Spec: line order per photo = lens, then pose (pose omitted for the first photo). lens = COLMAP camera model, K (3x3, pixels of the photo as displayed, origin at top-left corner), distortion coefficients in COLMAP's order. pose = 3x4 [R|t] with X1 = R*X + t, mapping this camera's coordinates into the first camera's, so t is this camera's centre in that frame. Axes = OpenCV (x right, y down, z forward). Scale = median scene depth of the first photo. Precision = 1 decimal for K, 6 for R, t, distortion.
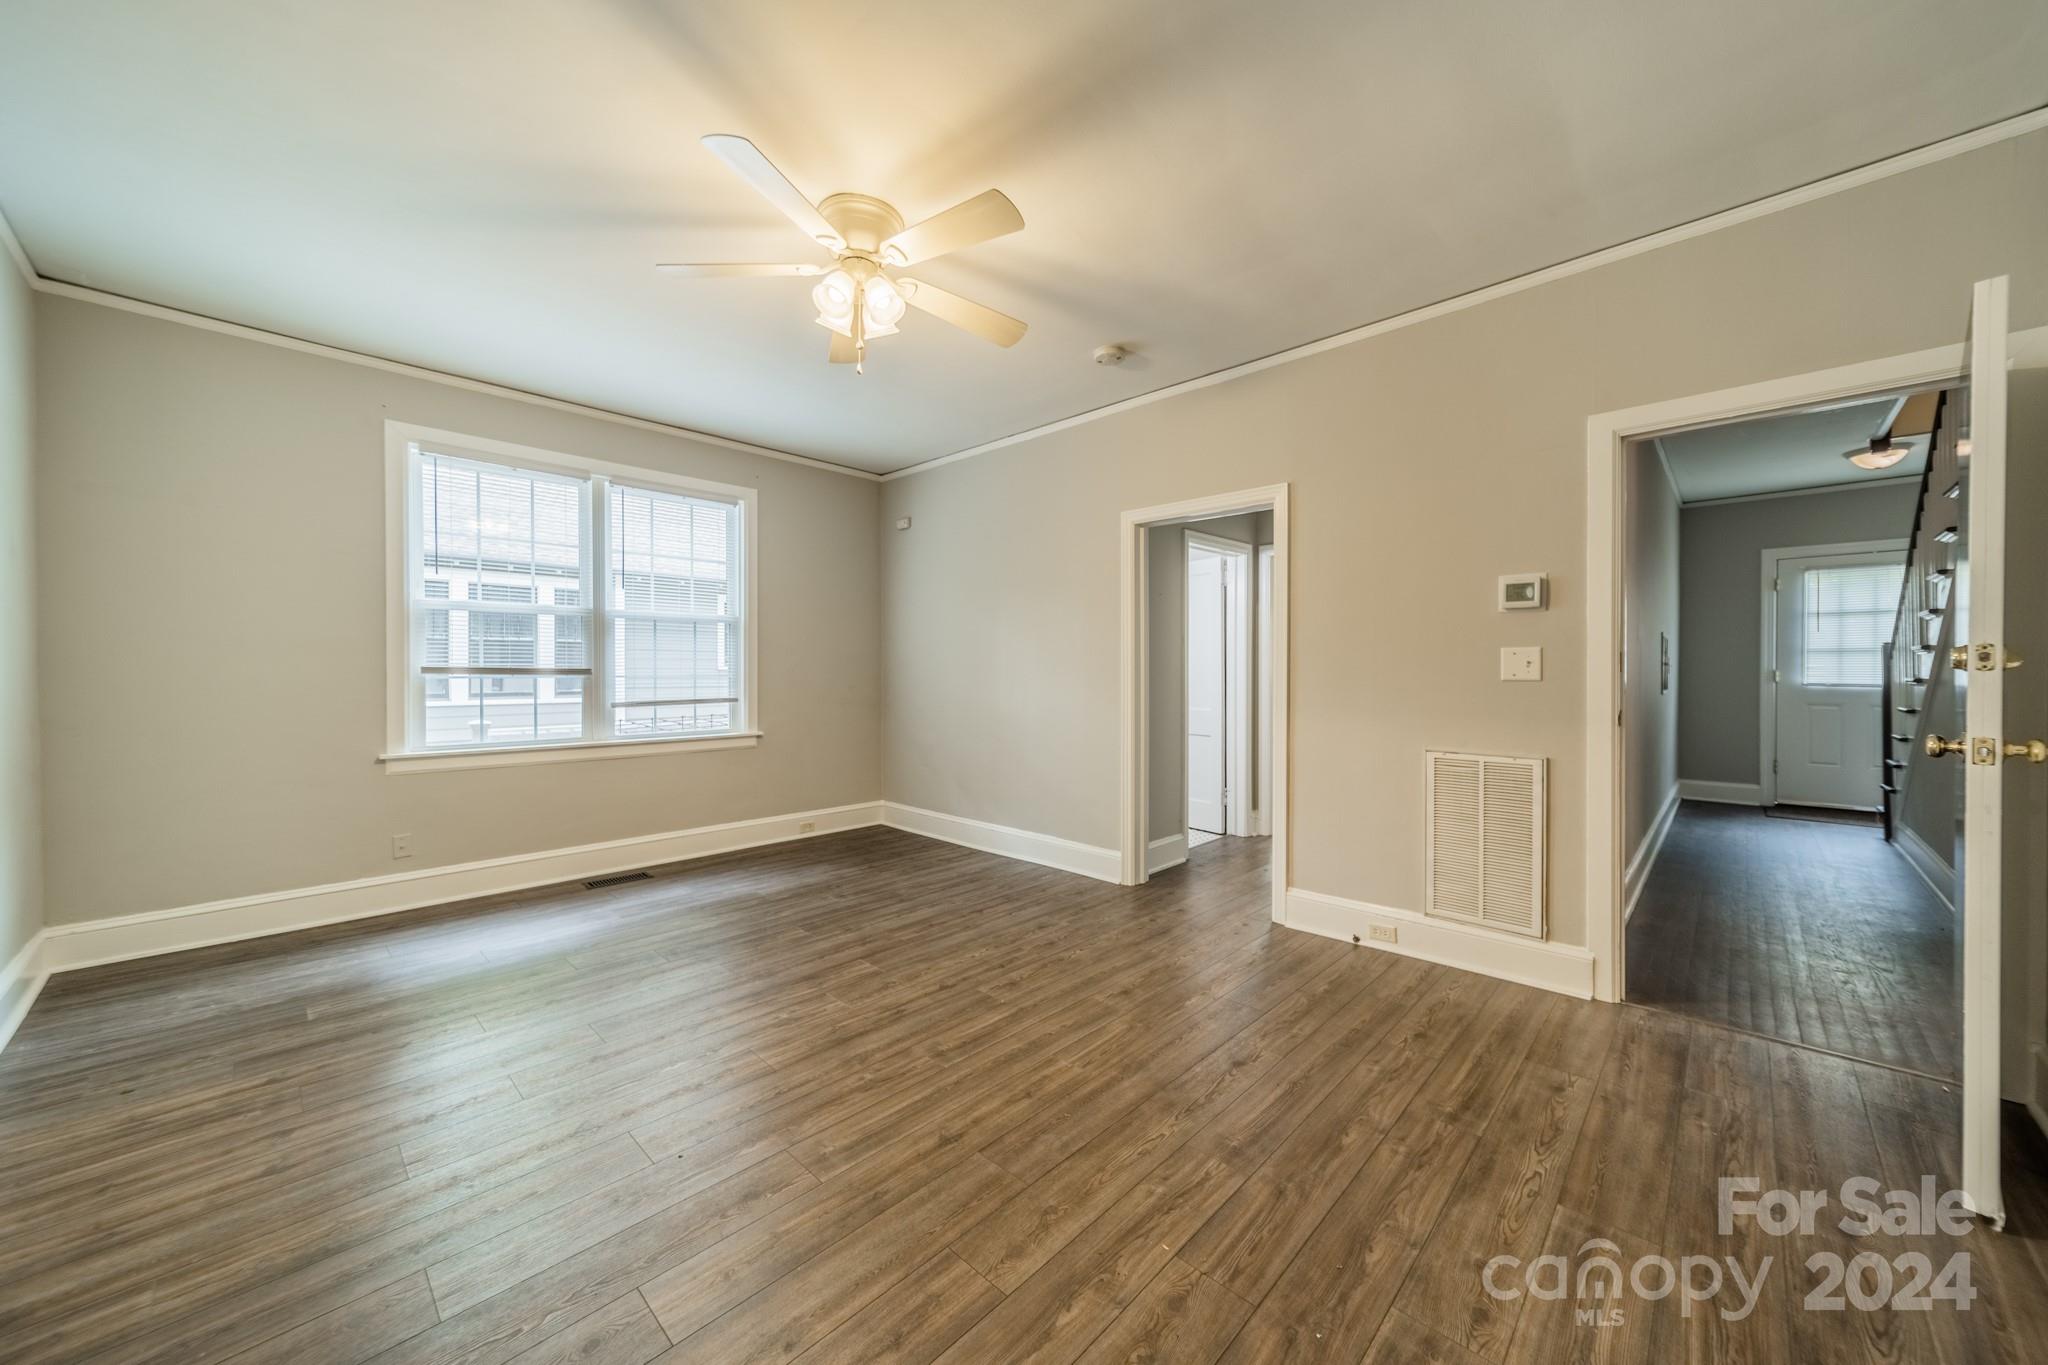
lens RADIAL K [[751.1, 0, 1031.4], [0, 751.1, 675.7], [0, 0, 1]] dist [-0.000386, -0.000517]
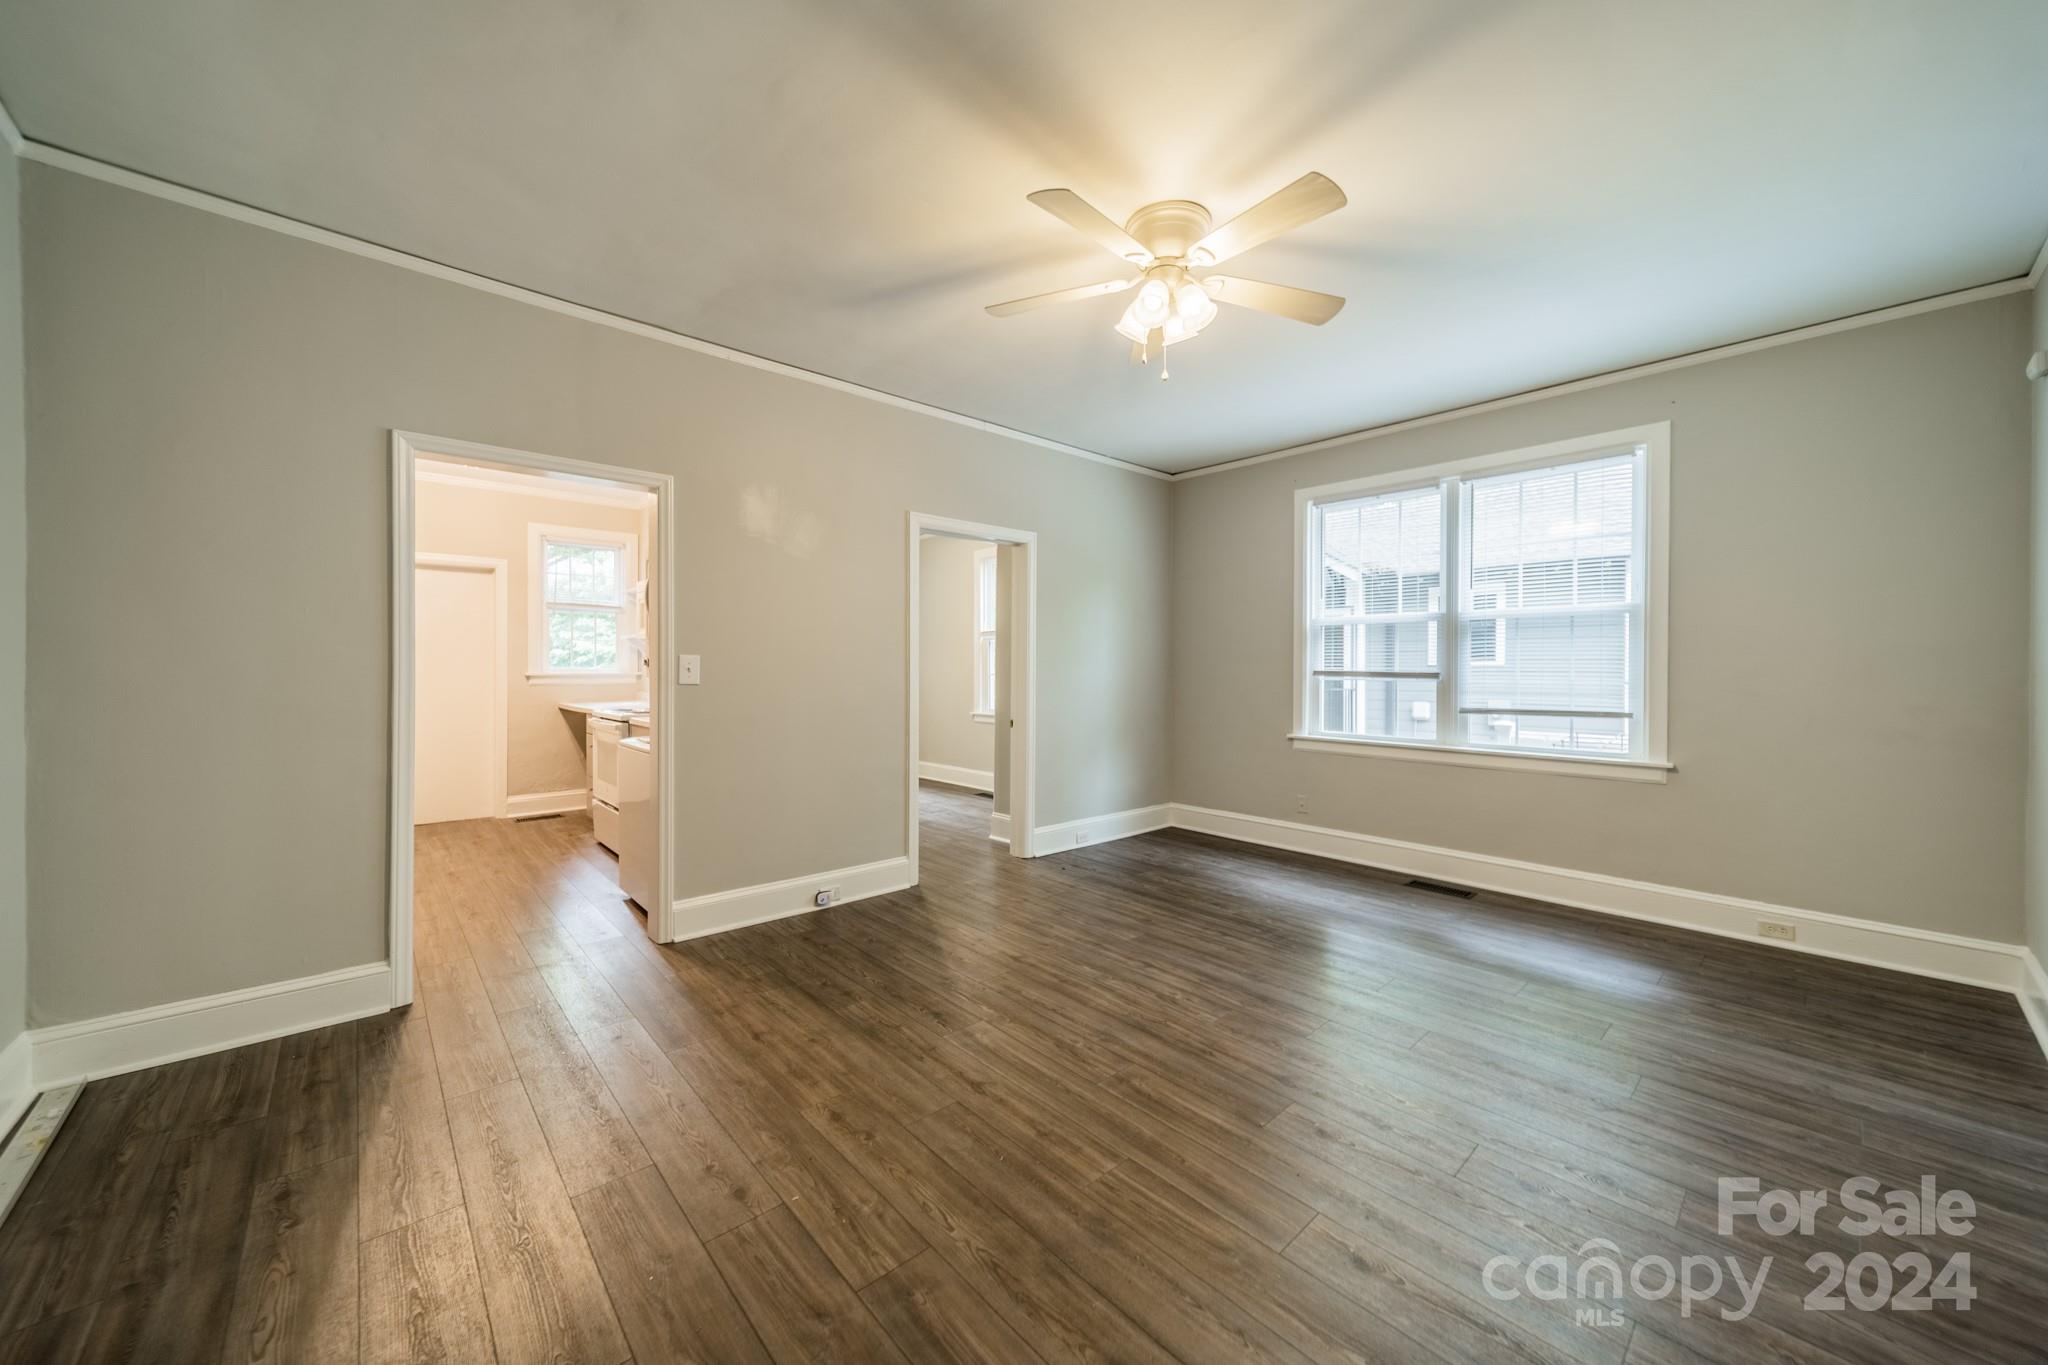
lens RADIAL K [[735.1, 0, 1002.7], [0, 735.1, 675.6], [0, 0, 1]] dist [0.001103, 0.000010]
pose [[-0.097341, 0.008238, -0.995217, 0.549111], [-0.011806, 0.999886, 0.009432, -0.009896], [0.995181, 0.012668, -0.097232, 0.629457]]
